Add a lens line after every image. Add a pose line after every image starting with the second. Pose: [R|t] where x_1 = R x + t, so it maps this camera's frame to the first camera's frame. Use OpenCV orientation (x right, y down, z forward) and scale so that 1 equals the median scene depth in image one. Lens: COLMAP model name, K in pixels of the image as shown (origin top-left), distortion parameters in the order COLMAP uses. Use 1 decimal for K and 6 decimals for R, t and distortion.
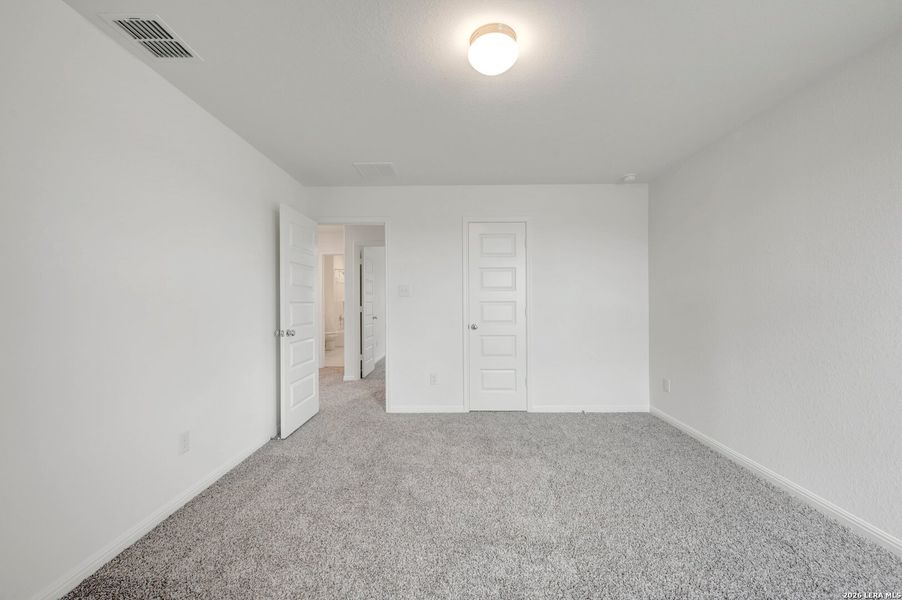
lens RADIAL K [[354.7, 0, 448.3], [0, 354.7, 299.6], [0, 0, 1]] dist [0.000485, -0.000494]
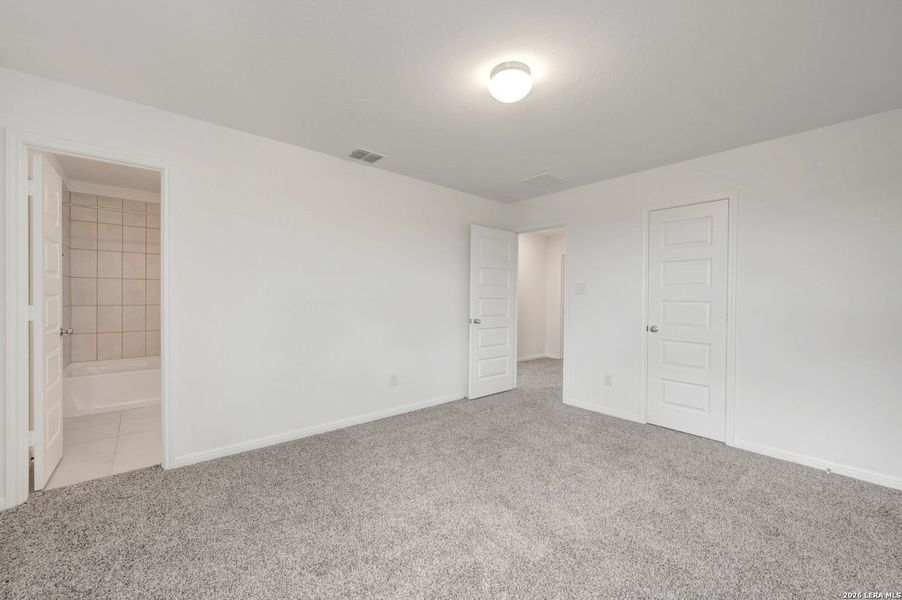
lens RADIAL K [[354.7, 0, 450.9], [0, 354.7, 298.7], [0, 0, 1]] dist [0.000485, -0.000494]
pose [[0.671294, 0.016332, -0.741011, 0.458729], [-0.008603, 0.999862, 0.014243, -0.008447], [0.741141, -0.003186, 0.671342, 0.040547]]
